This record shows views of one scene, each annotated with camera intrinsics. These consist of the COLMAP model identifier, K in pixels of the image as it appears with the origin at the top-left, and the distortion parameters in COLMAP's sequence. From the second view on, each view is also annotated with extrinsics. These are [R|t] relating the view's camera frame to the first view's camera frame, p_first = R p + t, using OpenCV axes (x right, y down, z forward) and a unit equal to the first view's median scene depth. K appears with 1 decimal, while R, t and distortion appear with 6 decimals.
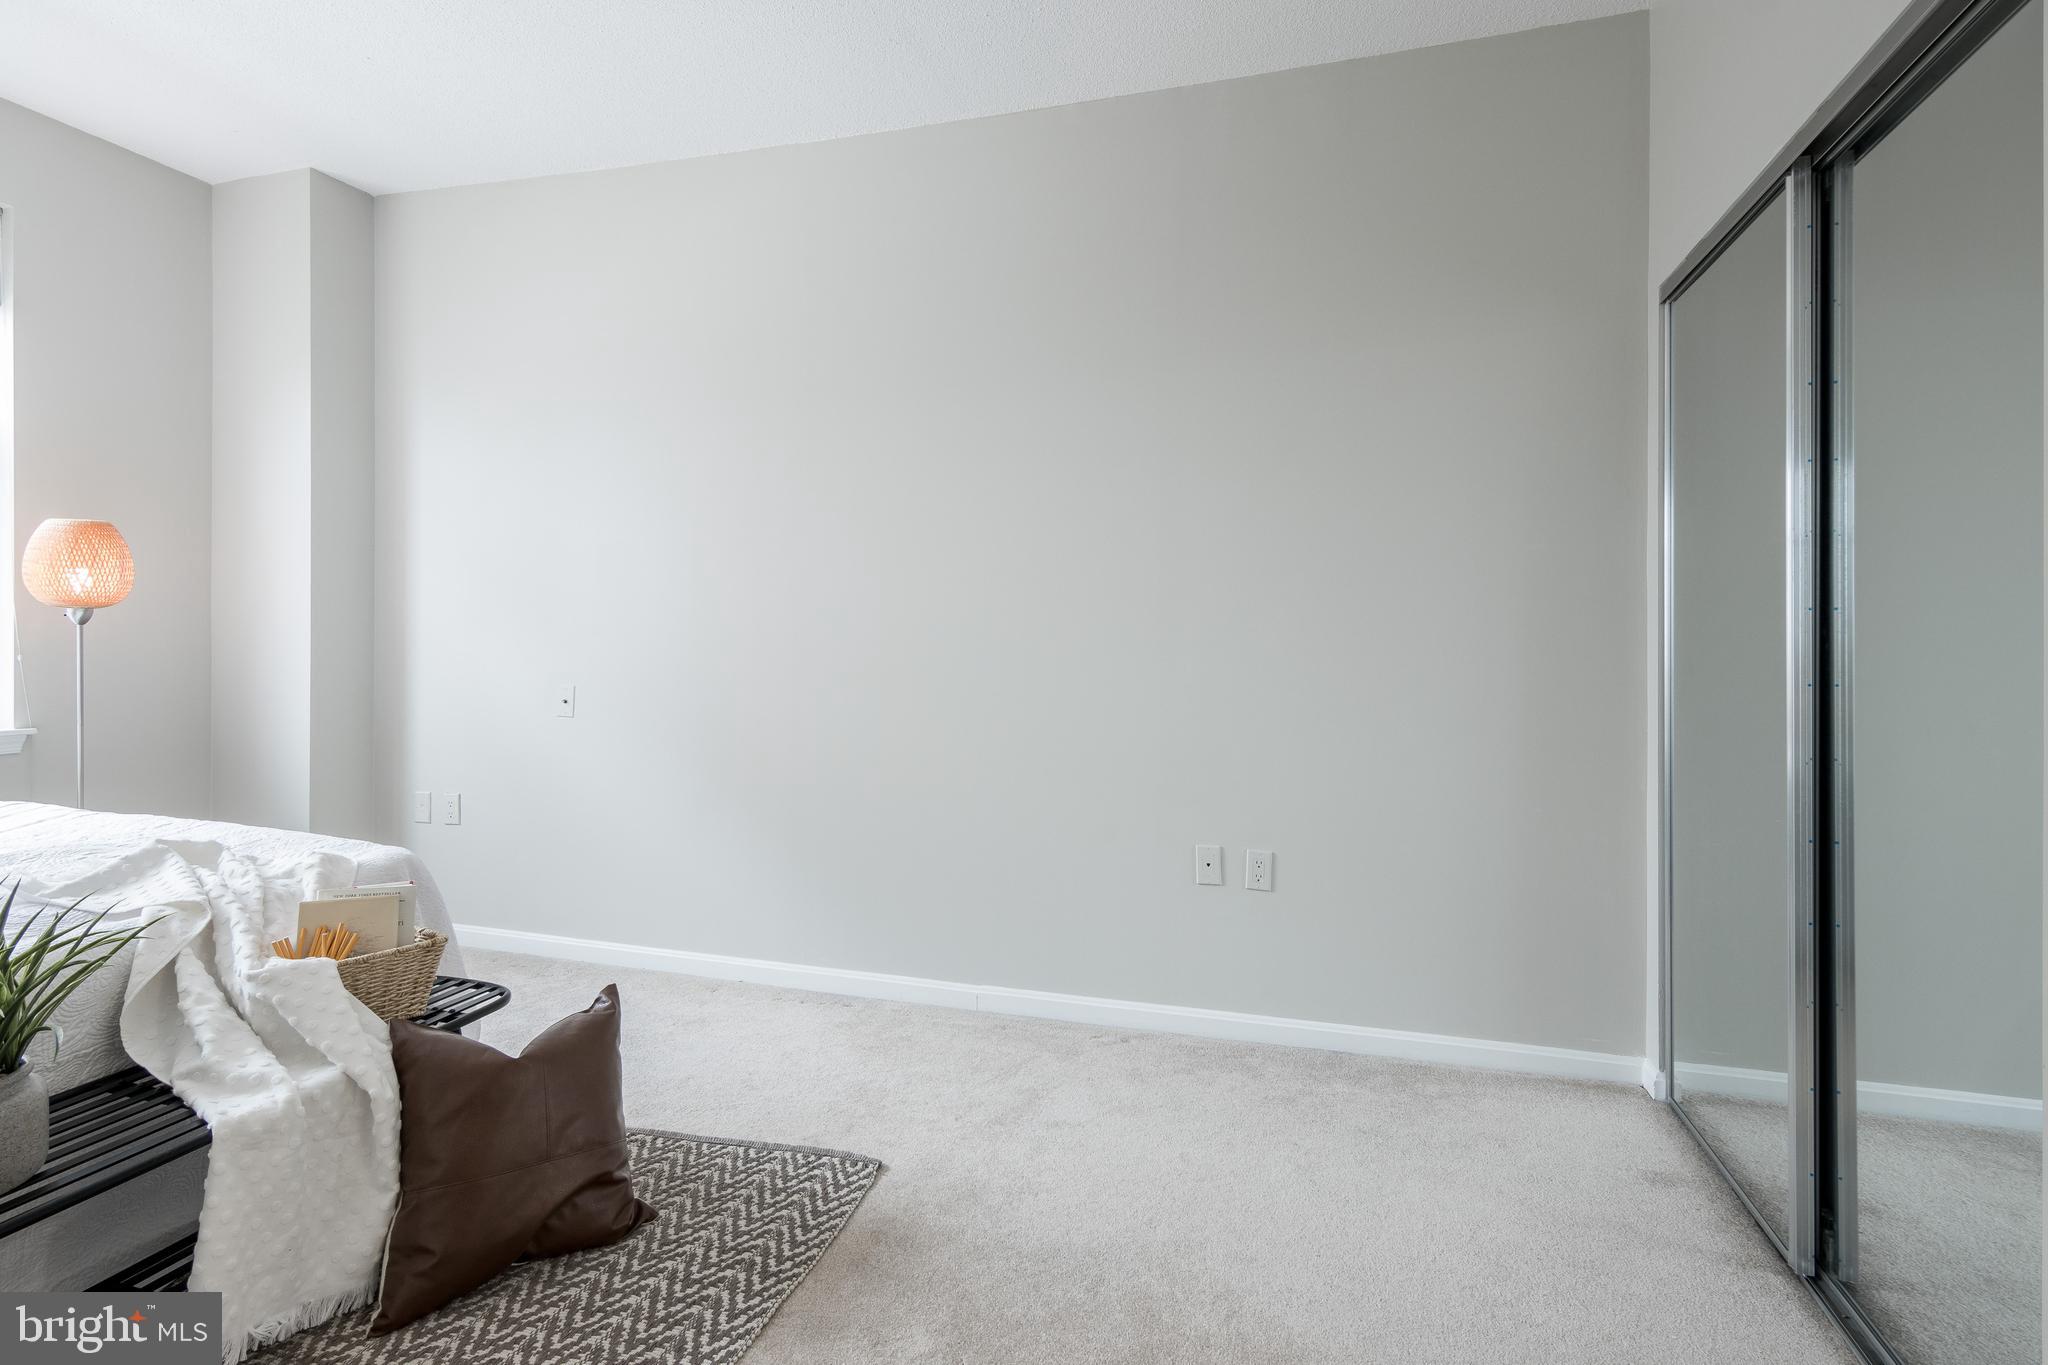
lens RADIAL K [[1043.8, 0, 1011.3], [0, 1043.8, 640.7], [0, 0, 1]] dist [0.012990, -0.006117]
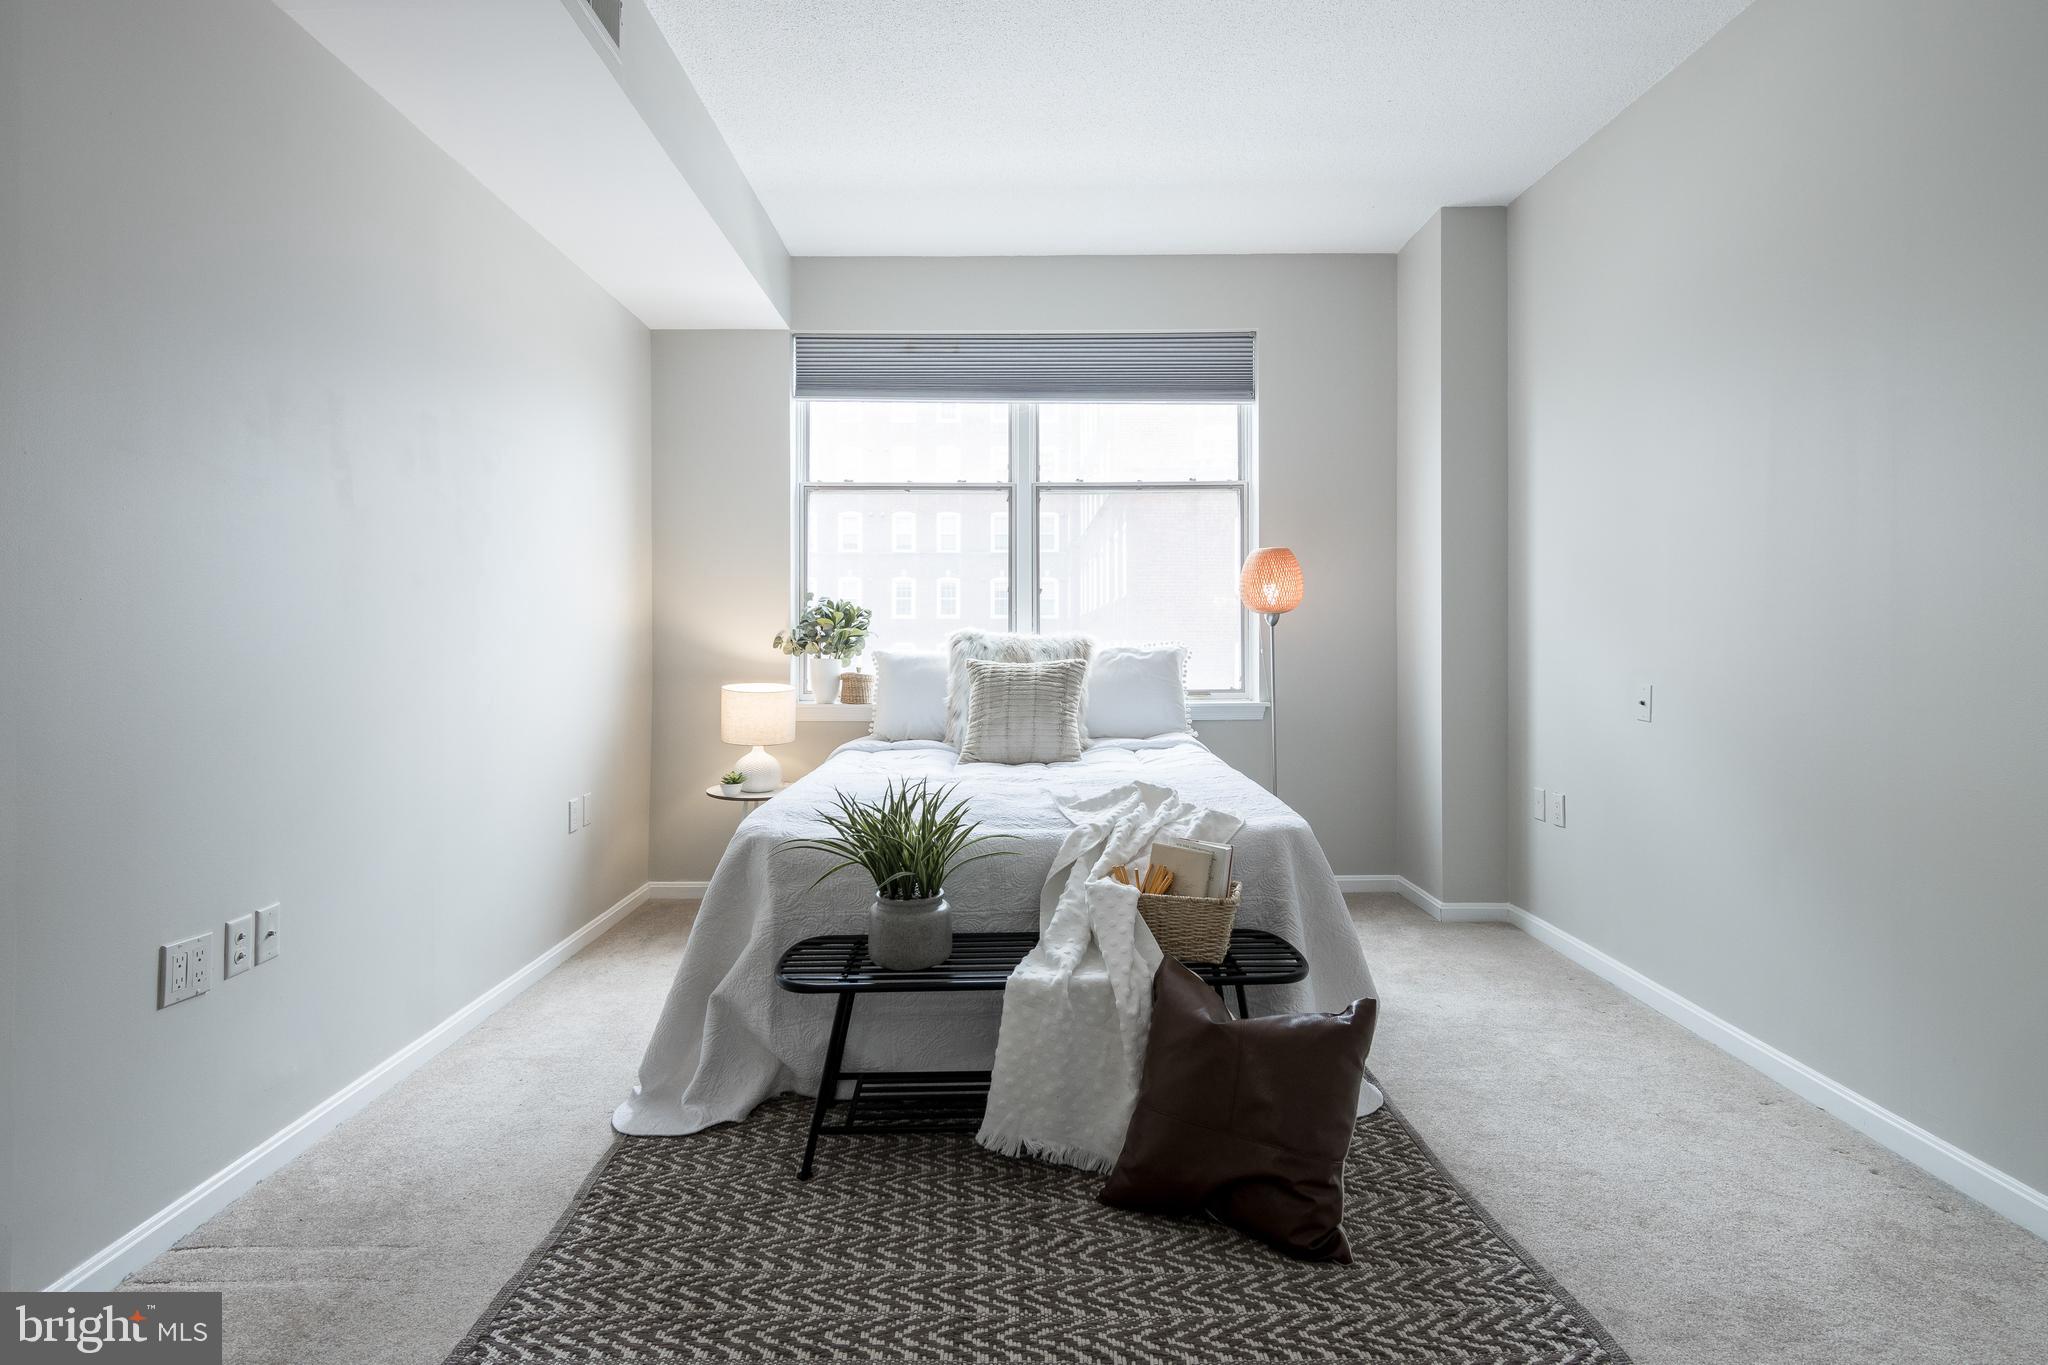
lens RADIAL K [[1043.8, 0, 1023.7], [0, 1043.8, 634.3], [0, 0, 1]] dist [0.012990, -0.006117]
pose [[0.305582, -0.013110, -0.952076, 0.446382], [0.005754, 0.999912, -0.011922, 0.014397], [0.952148, -0.001835, 0.305631, 0.454518]]
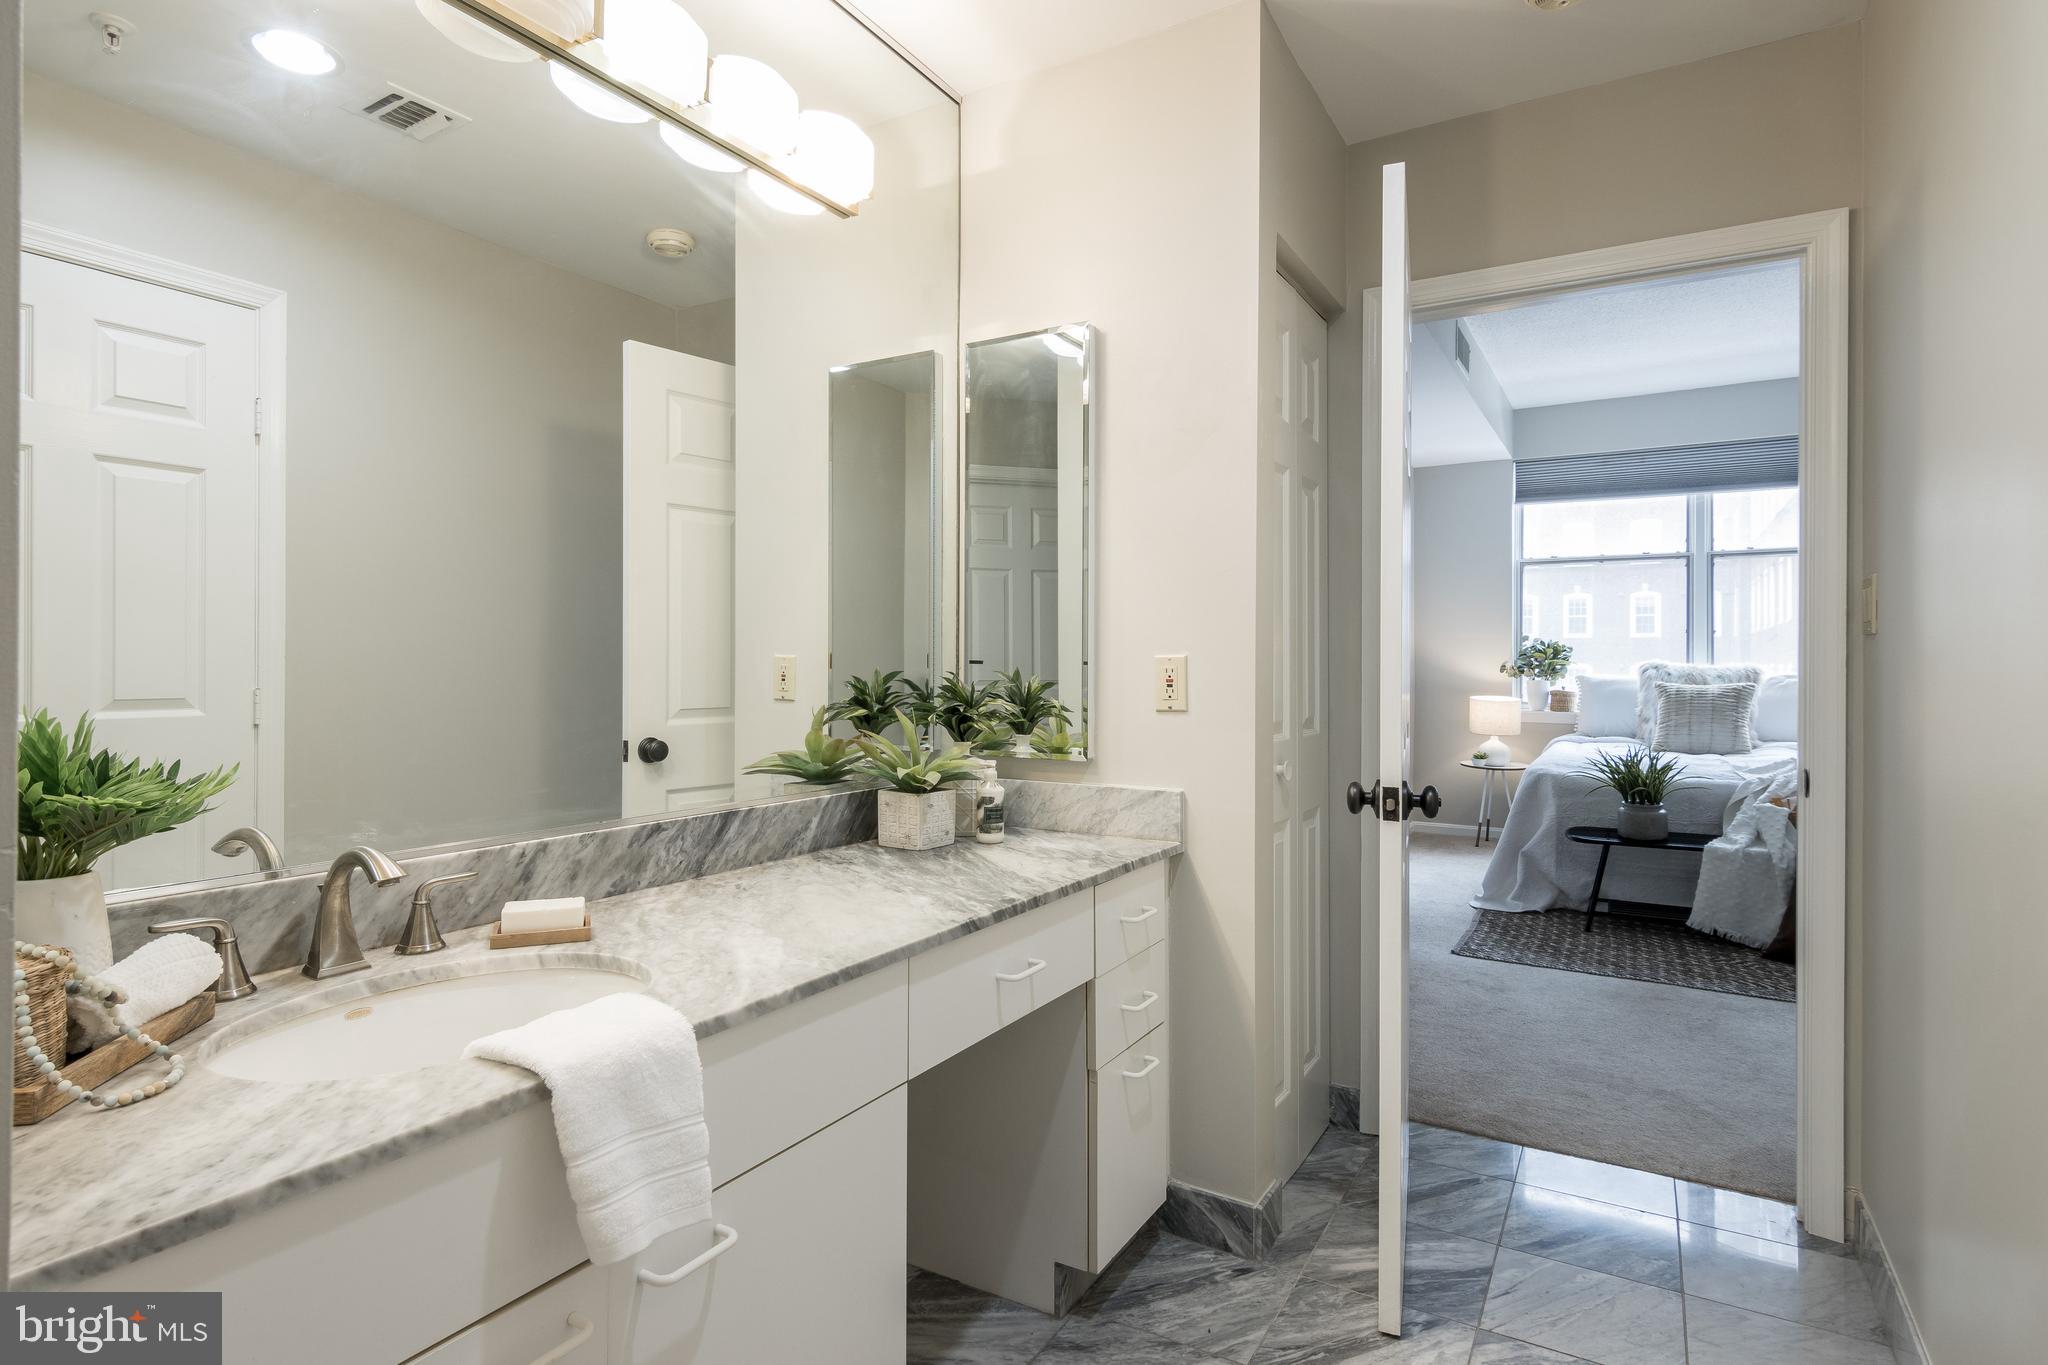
lens RADIAL K [[1043.8, 0, 1021.5], [0, 1043.8, 653.4], [0, 0, 1]] dist [0.012990, -0.006117]
pose [[-0.240680, -0.012940, -0.970518, 1.782191], [-0.002306, 0.999916, -0.012761, -0.001072], [0.970602, -0.000834, -0.240690, -0.054097]]
